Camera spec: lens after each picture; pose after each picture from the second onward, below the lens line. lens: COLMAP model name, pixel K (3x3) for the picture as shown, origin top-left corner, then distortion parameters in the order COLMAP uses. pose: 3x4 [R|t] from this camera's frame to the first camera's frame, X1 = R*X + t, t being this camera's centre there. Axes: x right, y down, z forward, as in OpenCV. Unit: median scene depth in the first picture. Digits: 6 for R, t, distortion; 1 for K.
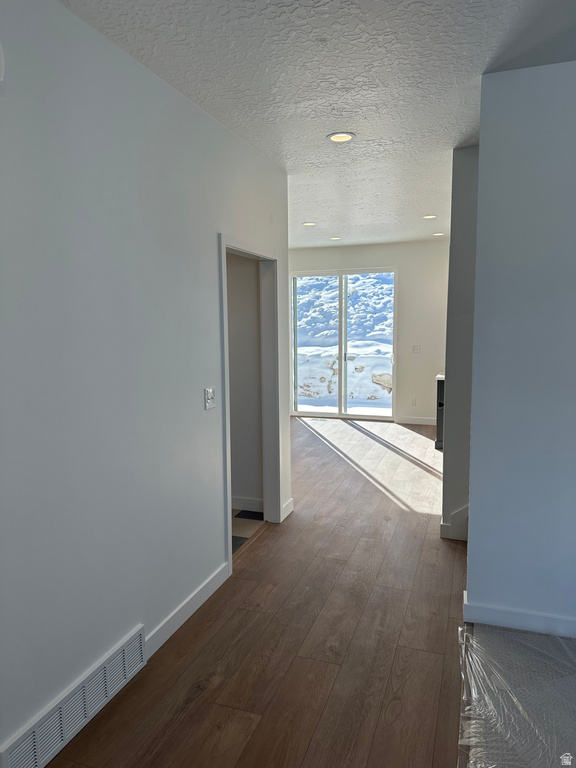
lens RADIAL K [[538.9, 0, 287.7], [0, 538.9, 383.5], [0, 0, 1]] dist [0.059437, -0.075896]
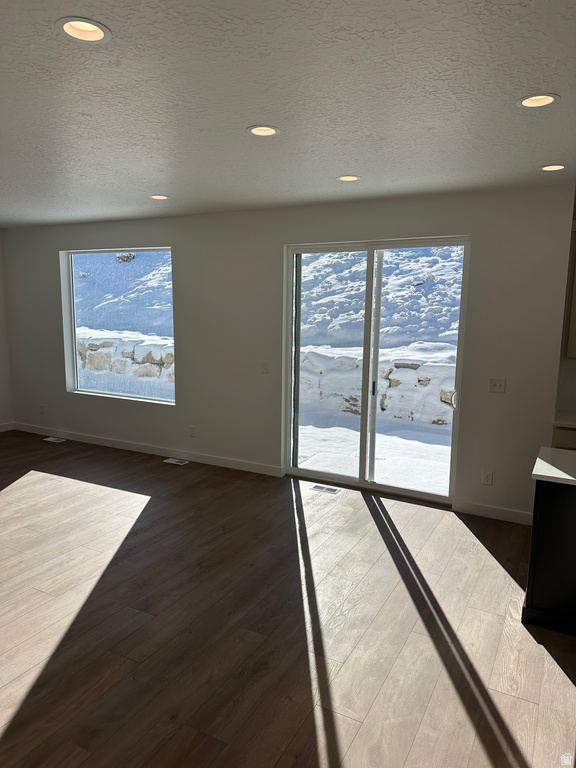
lens RADIAL K [[538.9, 0, 283.4], [0, 538.9, 387.6], [0, 0, 1]] dist [0.059437, -0.075896]
pose [[0.986358, 0.048823, -0.157205, 0.050963], [-0.043110, 0.998287, 0.039547, -0.034769], [0.158867, -0.032230, 0.986774, 0.195871]]
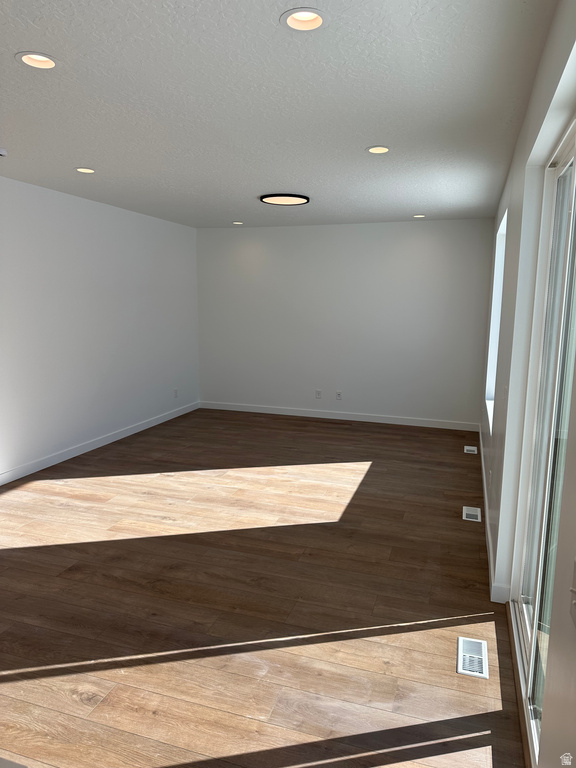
lens RADIAL K [[538.9, 0, 290.6], [0, 538.9, 381.6], [0, 0, 1]] dist [0.059437, -0.075896]
pose [[0.027244, 0.171364, -0.984831, 0.164236], [-0.132368, 0.977140, 0.166364, -0.060369], [0.990826, 0.125828, 0.049304, 0.428394]]
